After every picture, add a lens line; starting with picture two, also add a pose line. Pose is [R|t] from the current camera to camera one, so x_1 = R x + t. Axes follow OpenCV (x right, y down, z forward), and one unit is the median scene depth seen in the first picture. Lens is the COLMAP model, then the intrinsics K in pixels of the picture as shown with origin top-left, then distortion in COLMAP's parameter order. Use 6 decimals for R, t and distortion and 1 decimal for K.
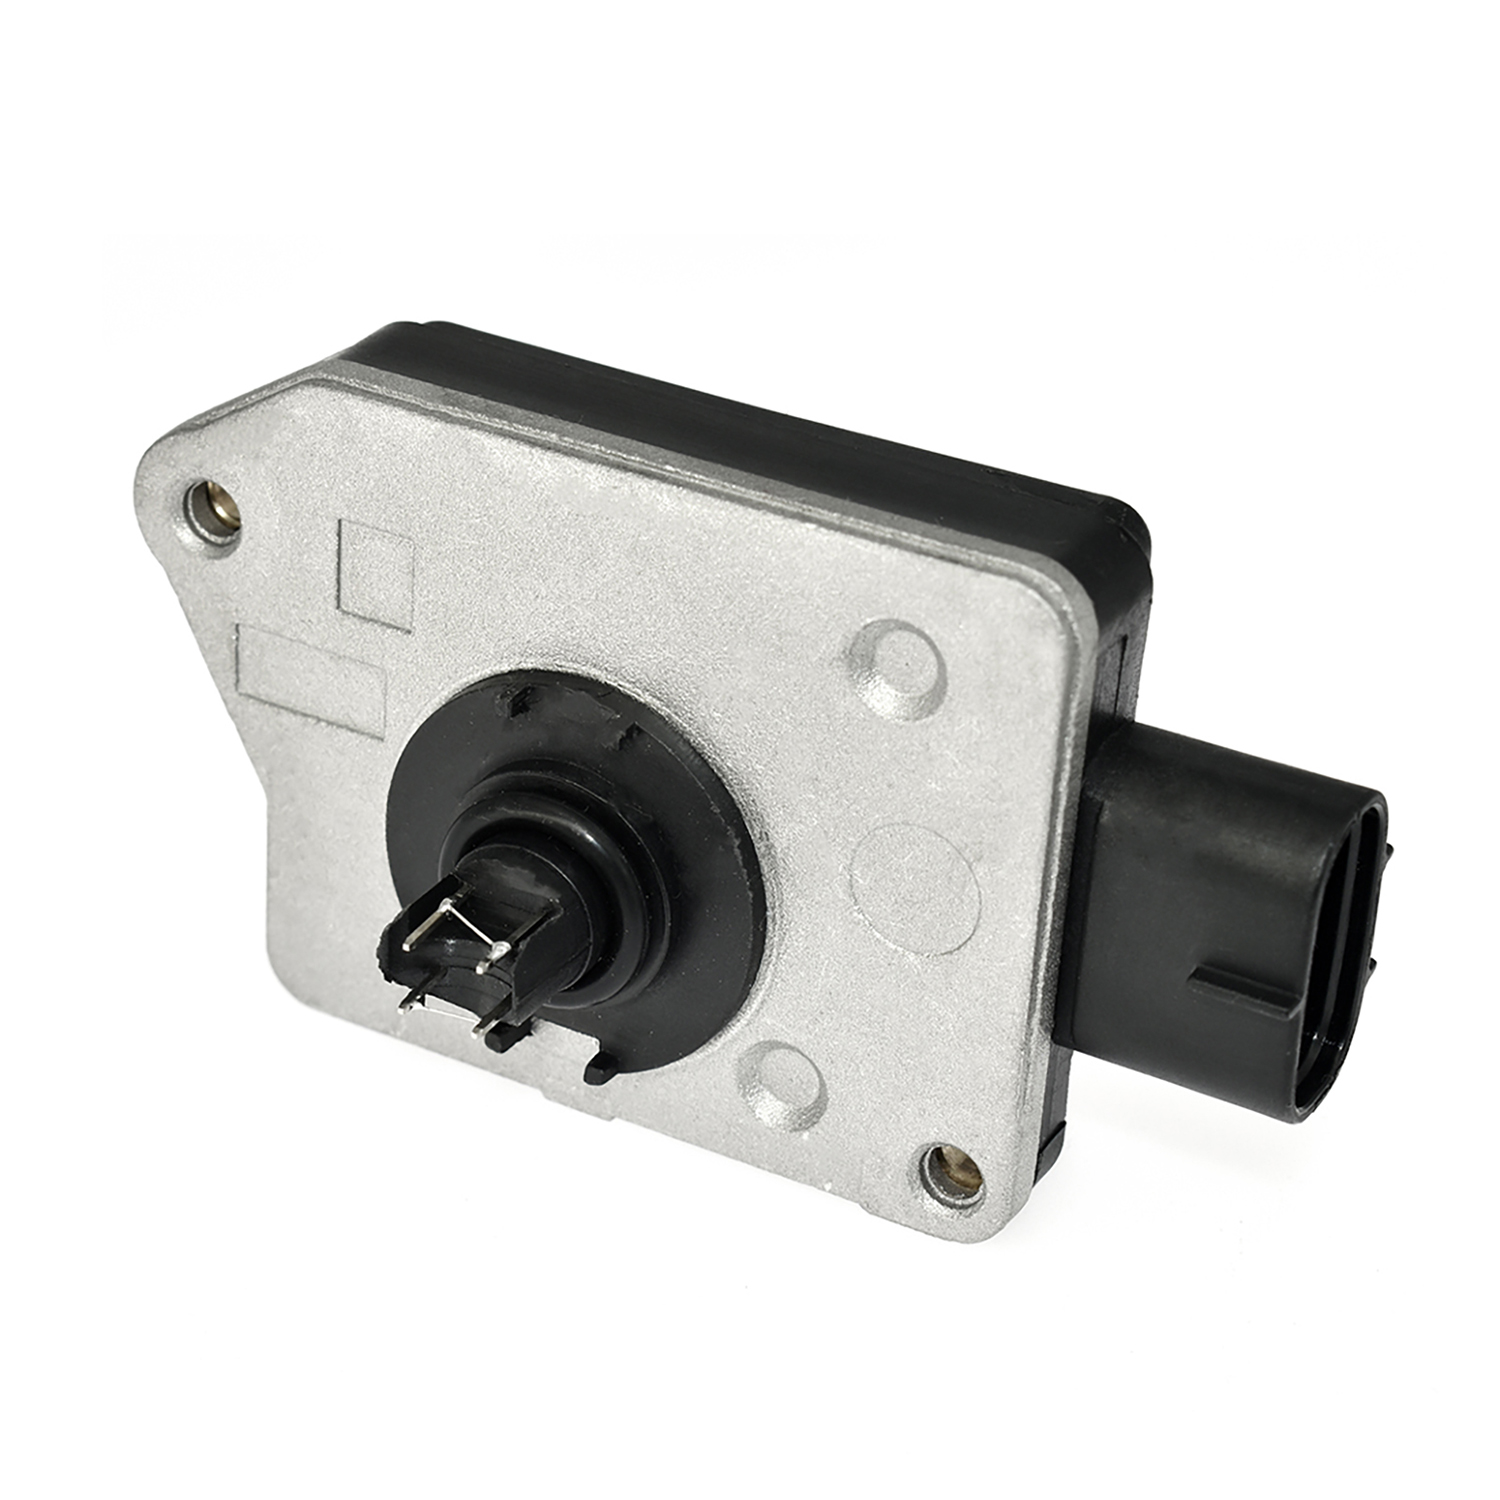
lens RADIAL K [[3918.3, 0, 750.0], [0, 3918.3, 750.0], [0, 0, 1]] dist [0.007220, 0.028082]
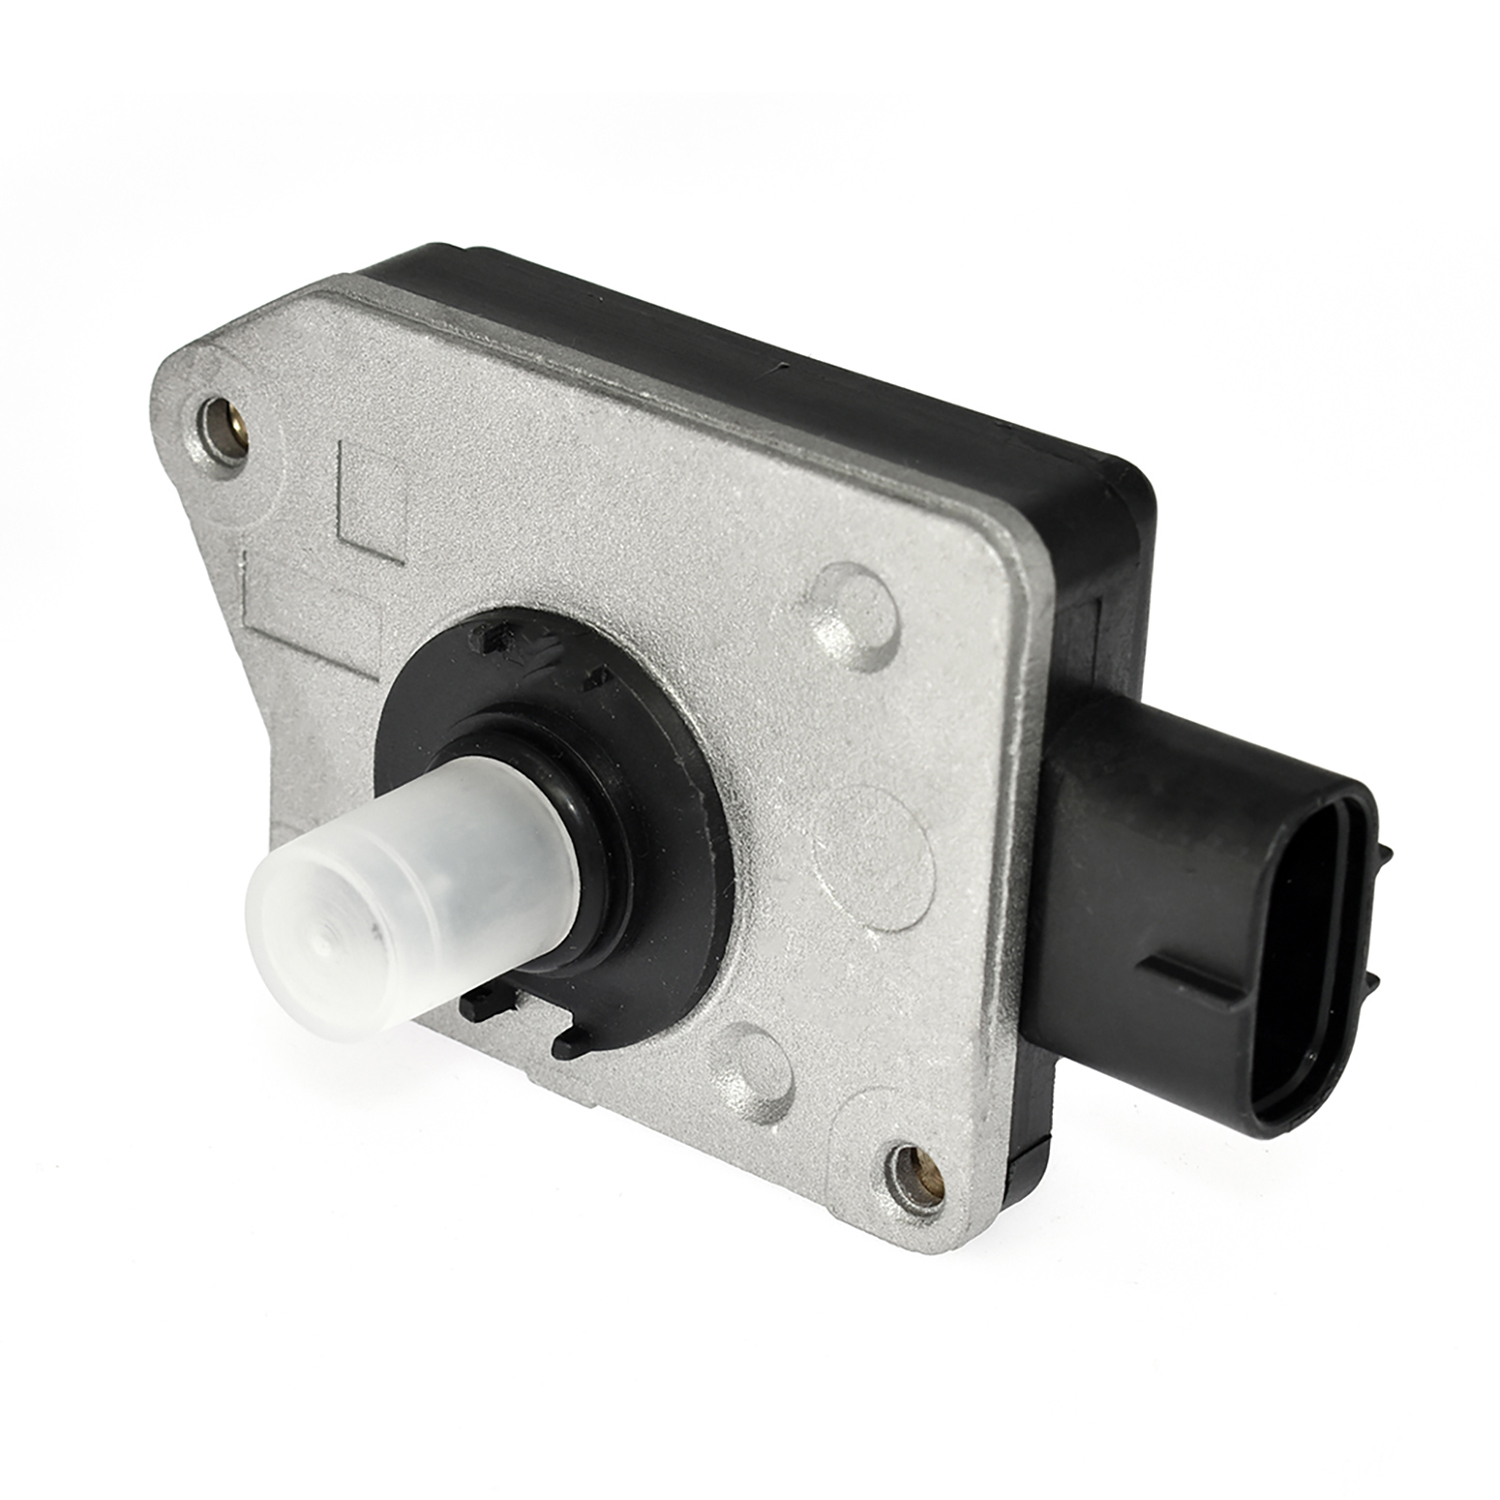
lens RADIAL K [[4925.0, 0, 750.0], [0, 4925.0, 750.0], [0, 0, 1]] dist [0.012975, 0.515724]
pose [[0.986991, 0.070611, -0.144438, 0.176303], [-0.077353, 0.996136, -0.041596, 0.059540], [0.140943, 0.052228, 0.988639, -0.167932]]
